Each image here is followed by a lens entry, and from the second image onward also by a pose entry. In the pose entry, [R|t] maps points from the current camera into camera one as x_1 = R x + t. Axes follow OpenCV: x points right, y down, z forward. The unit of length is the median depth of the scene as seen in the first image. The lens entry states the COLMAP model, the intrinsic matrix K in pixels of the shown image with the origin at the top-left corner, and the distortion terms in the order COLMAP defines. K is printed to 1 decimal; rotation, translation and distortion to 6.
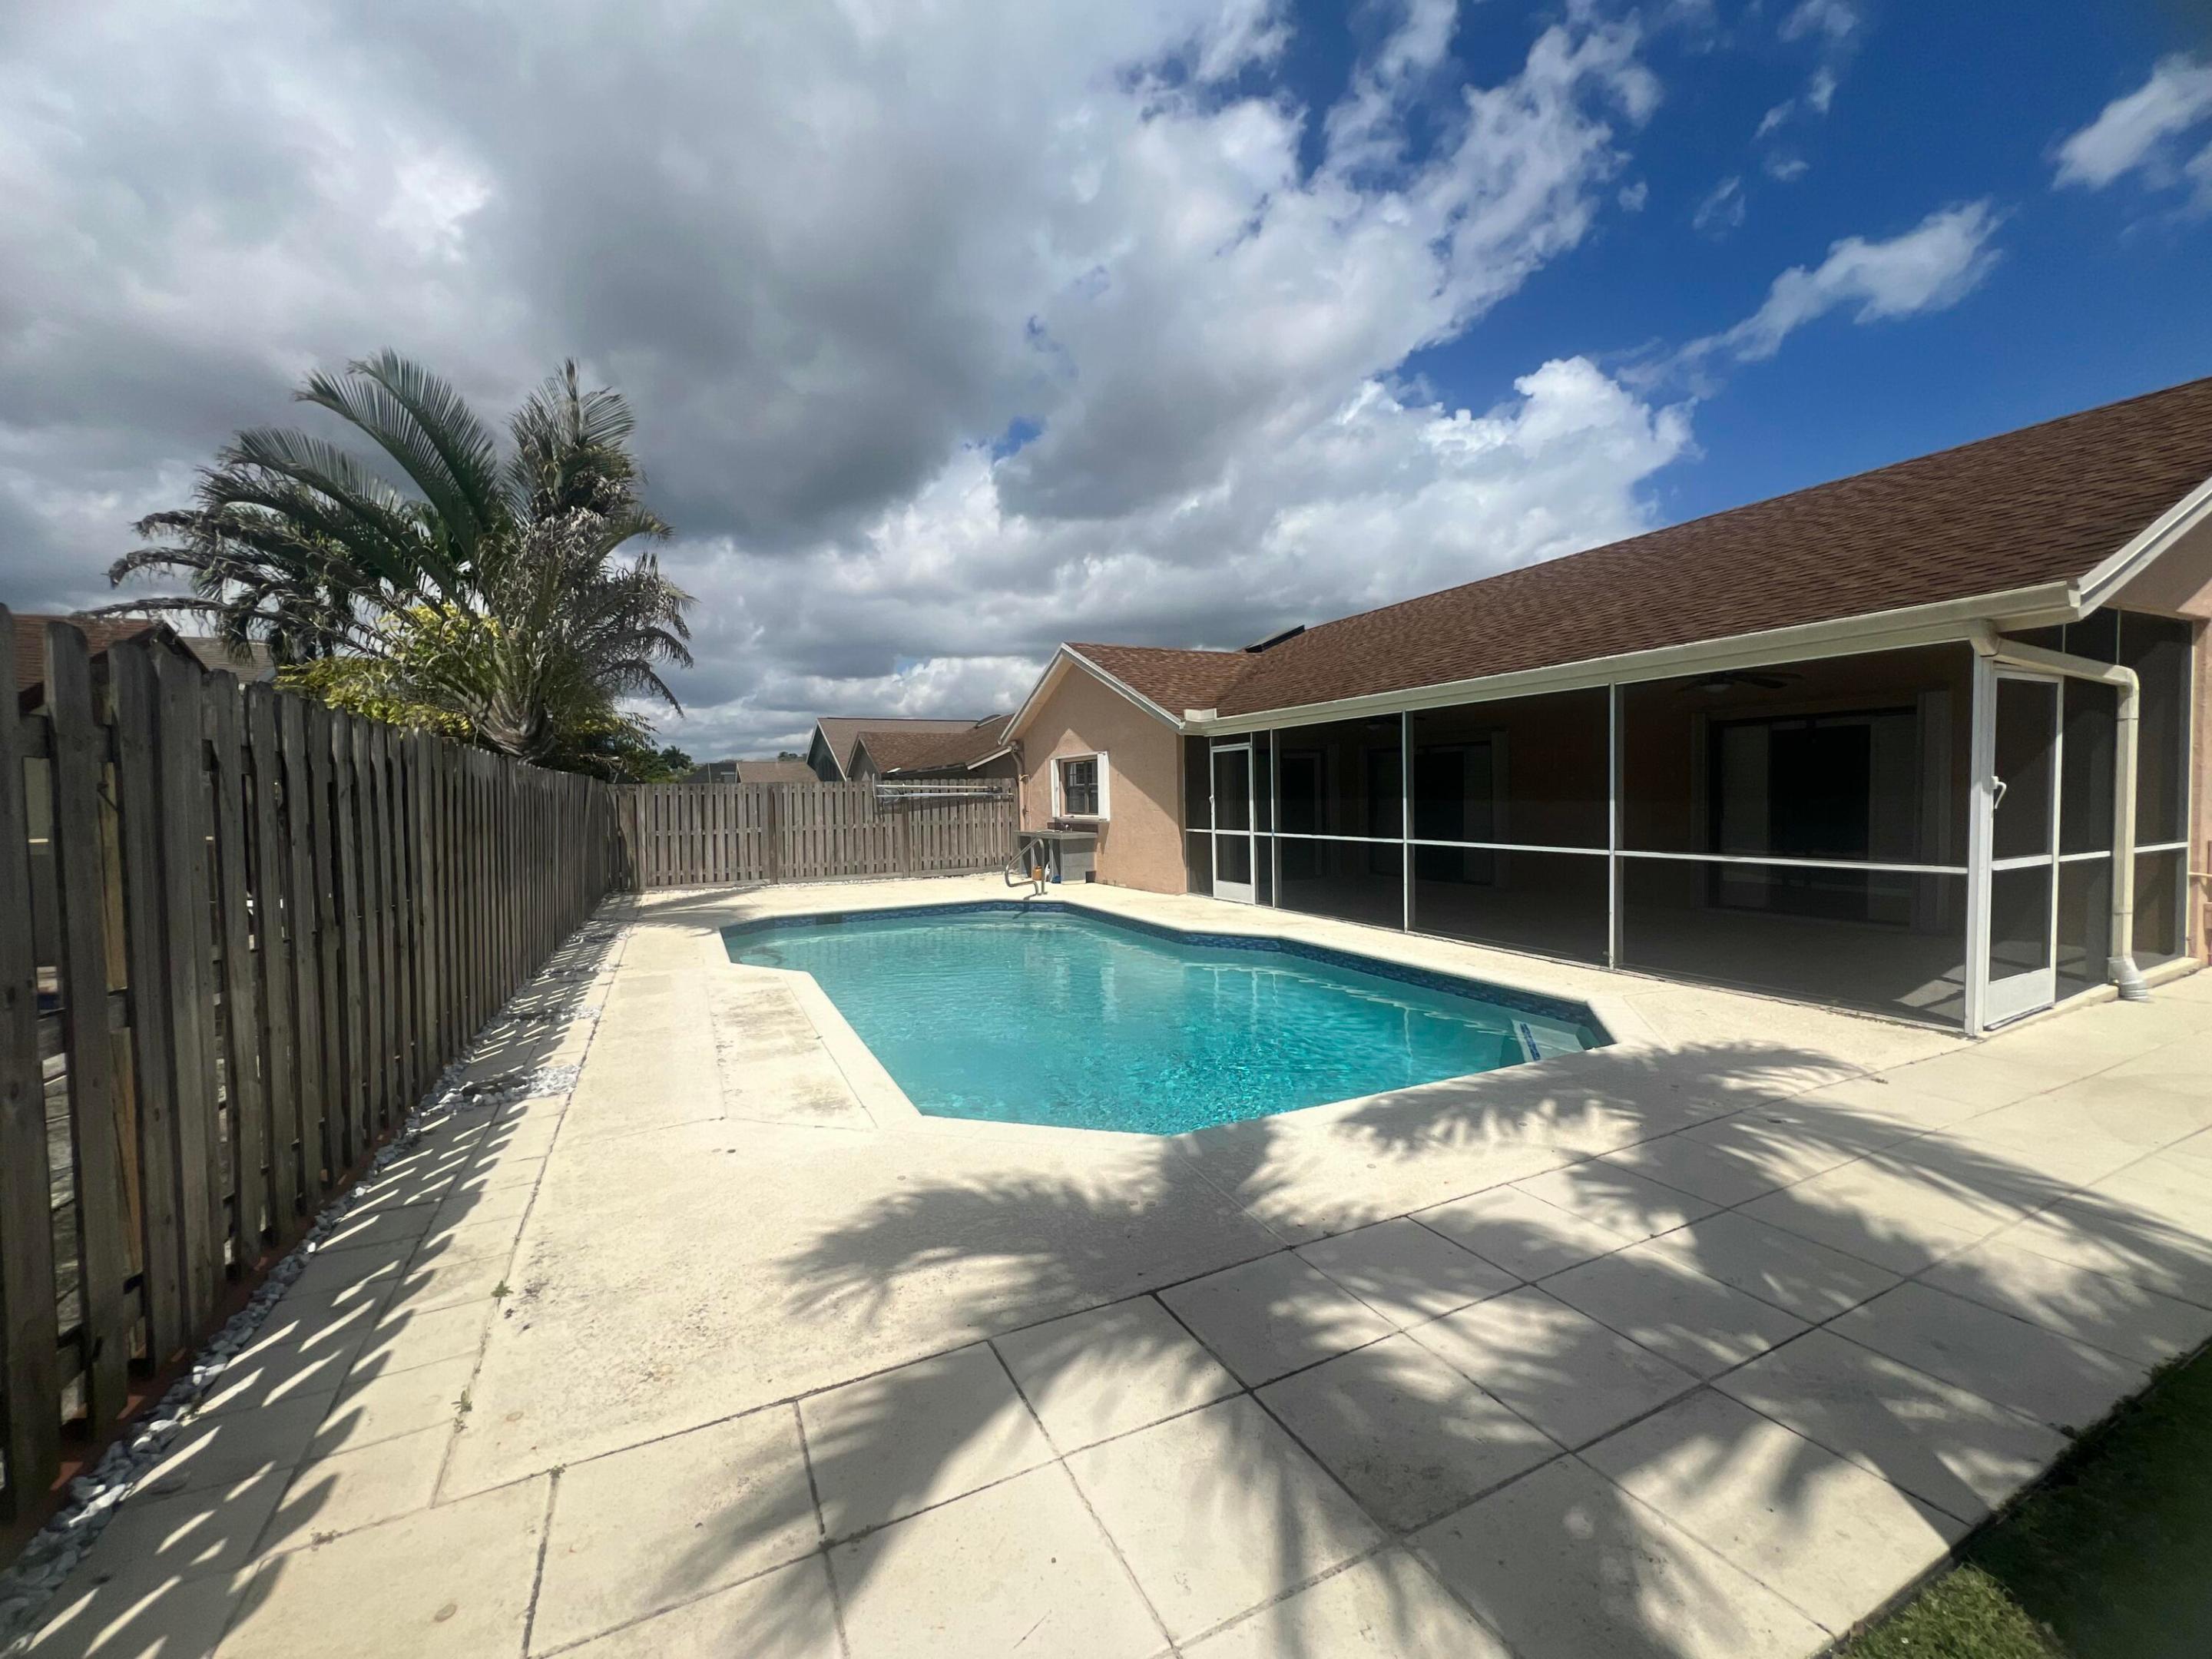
lens RADIAL K [[886.6, 0, 1106.0], [0, 886.6, 829.5], [0, 0, 1]] dist [-0.004337, 0.001314]
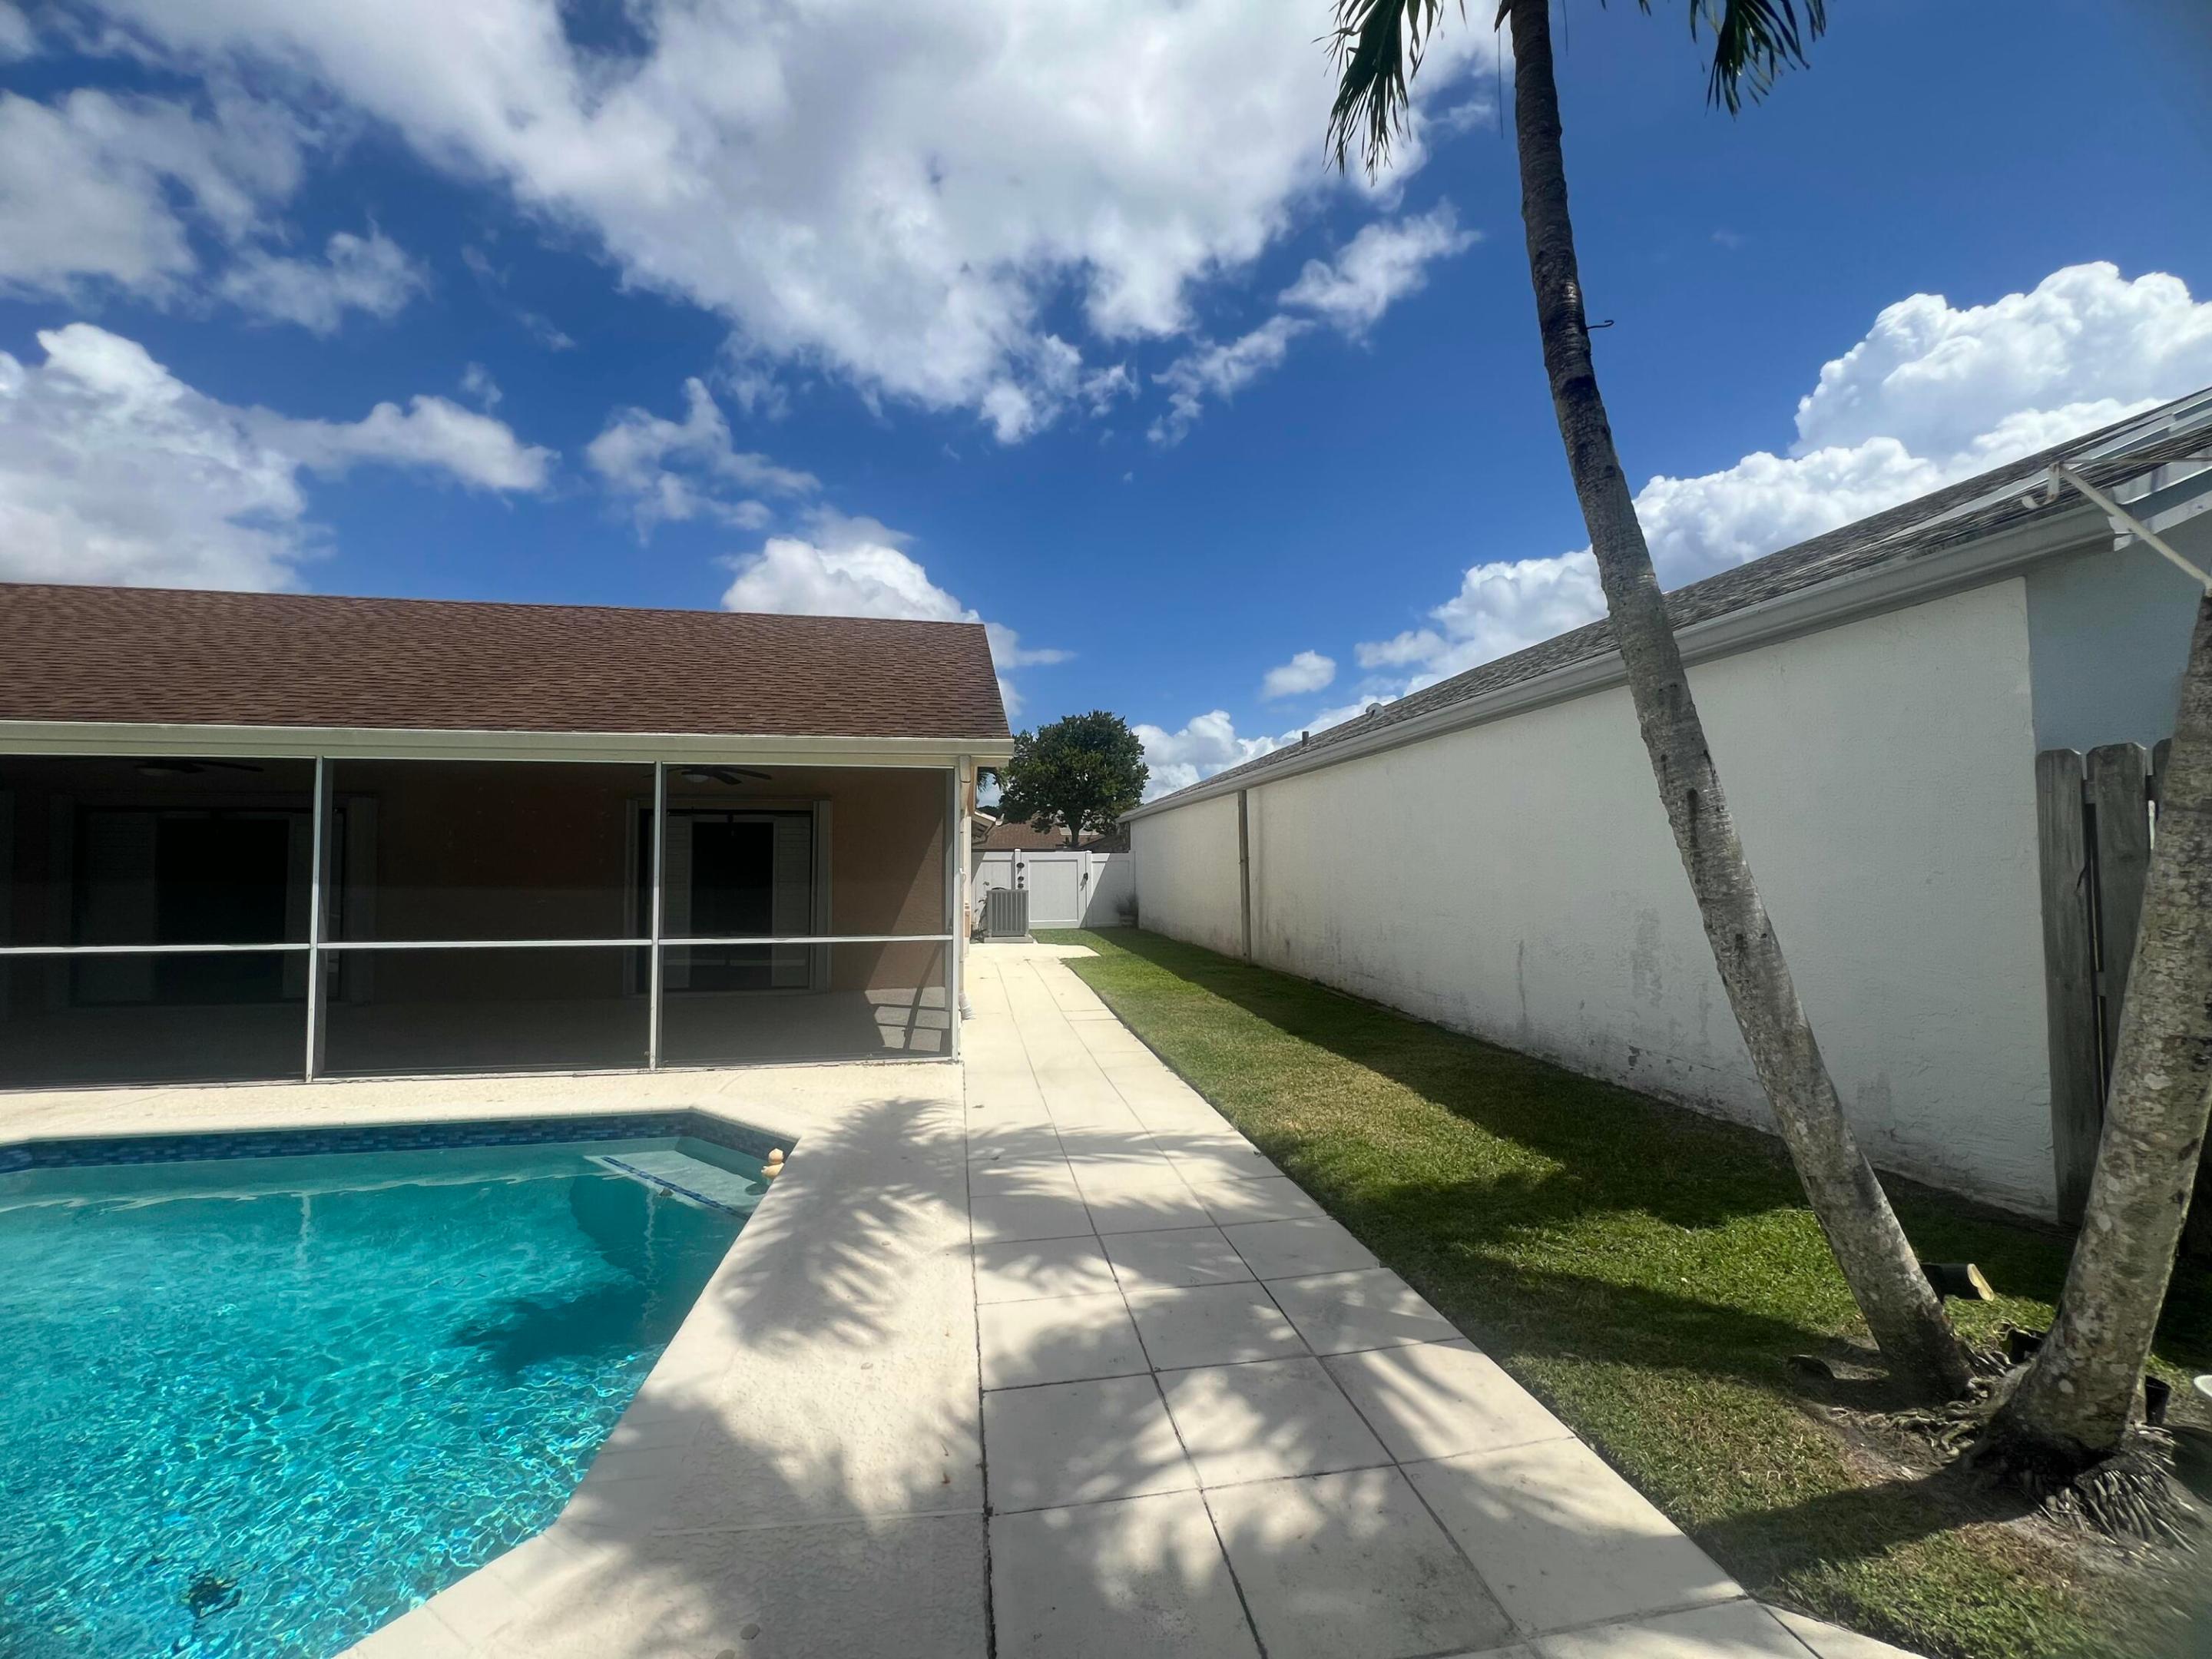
lens RADIAL K [[886.6, 0, 1106.0], [0, 886.6, 829.5], [0, 0, 1]] dist [-0.004337, 0.001314]
pose [[0.279294, 0.060302, 0.958310, -0.223034], [0.034980, 0.996725, -0.072914, -0.008177], [-0.959568, 0.053886, 0.276270, 0.325406]]
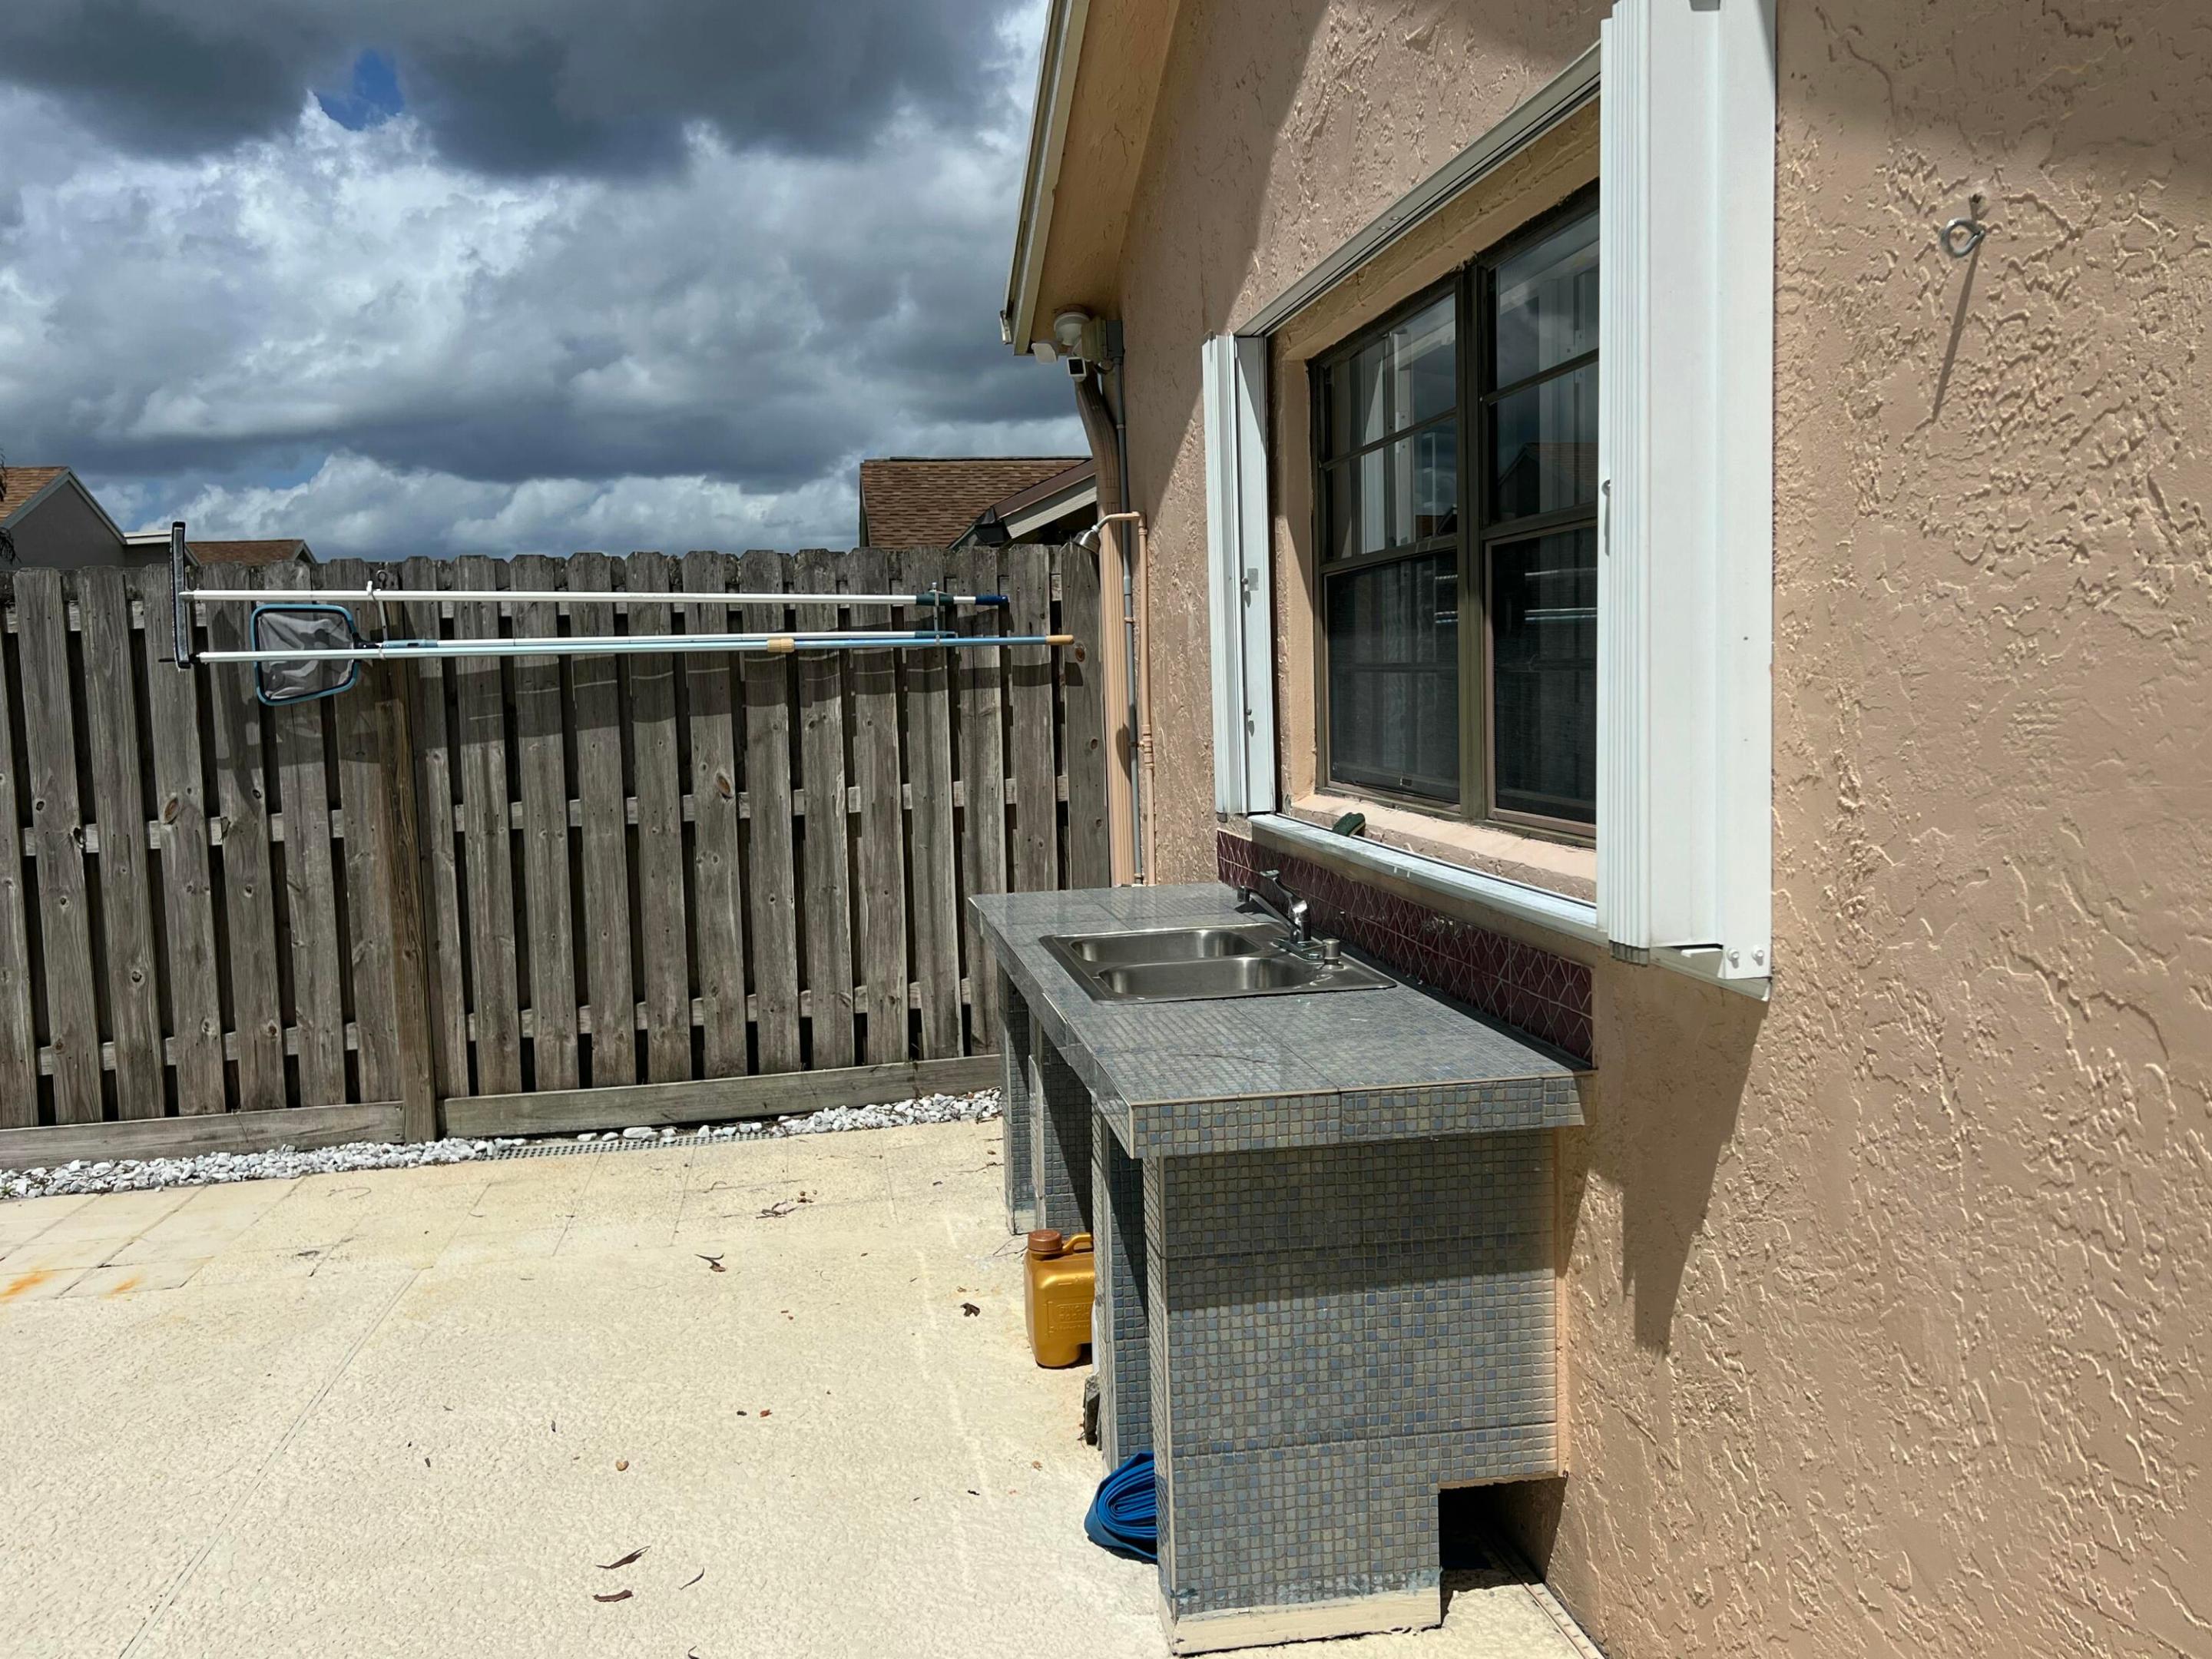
lens RADIAL K [[1750.5, 0, 1112.3], [0, 1750.5, 819.7], [0, 0, 1]] dist [0.131328, -0.274089]
pose [[0.963218, 0.013922, -0.268360, -0.020204], [0.002049, 0.998247, 0.059143, -0.077320], [0.268713, -0.057517, 0.961501, 2.080463]]
